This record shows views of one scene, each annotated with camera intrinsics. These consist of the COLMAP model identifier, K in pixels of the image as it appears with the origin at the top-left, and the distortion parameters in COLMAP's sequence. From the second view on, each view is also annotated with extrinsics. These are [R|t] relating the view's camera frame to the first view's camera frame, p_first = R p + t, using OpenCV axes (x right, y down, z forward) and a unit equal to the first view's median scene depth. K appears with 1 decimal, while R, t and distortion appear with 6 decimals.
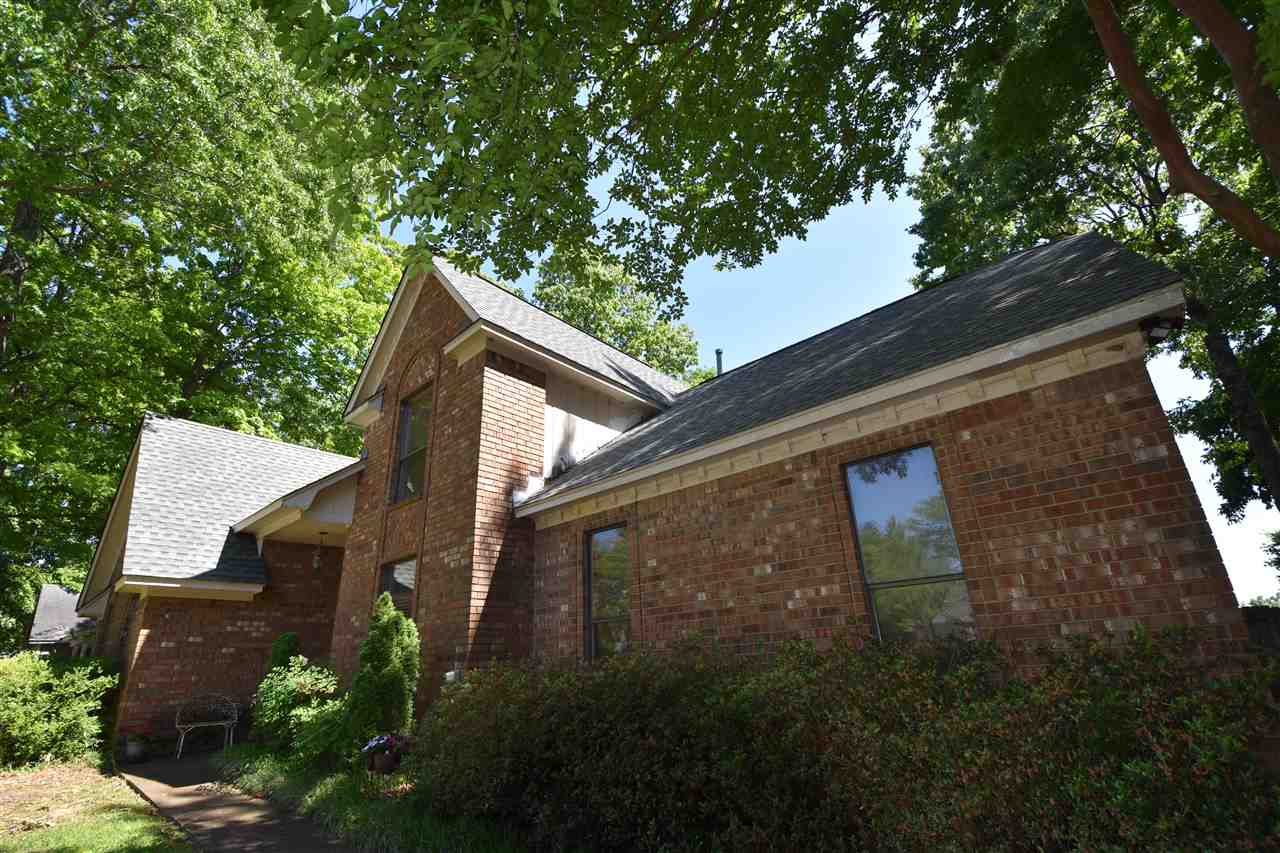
lens RADIAL K [[559.9, 0, 637.3], [0, 559.9, 443.6], [0, 0, 1]] dist [-0.000267, -0.000076]
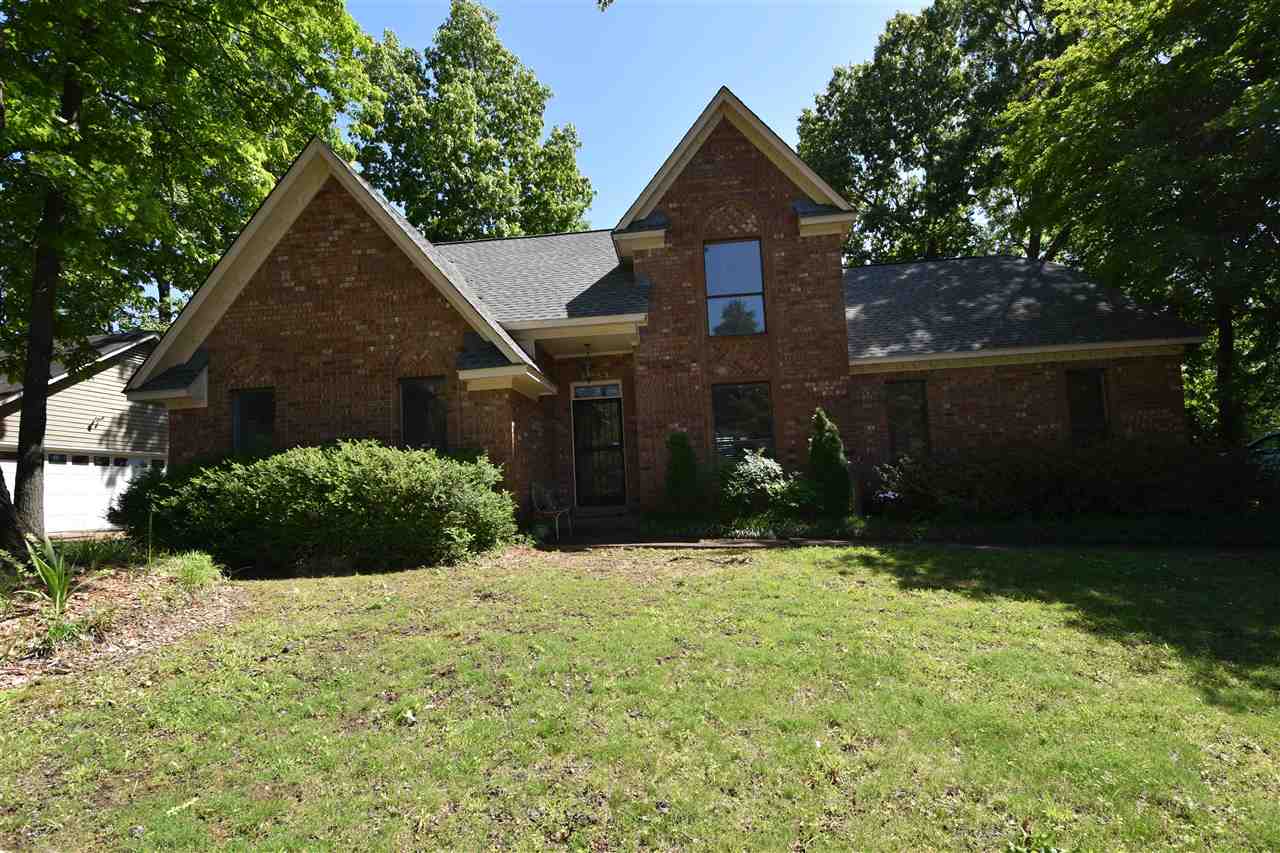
lens RADIAL K [[559.9, 0, 637.3], [0, 559.9, 443.6], [0, 0, 1]] dist [-0.000267, -0.000076]
pose [[0.795102, 0.051775, 0.604261, -1.988031], [-0.207507, 0.959439, 0.190835, 0.211516], [-0.569871, -0.277122, 0.773596, 0.171054]]
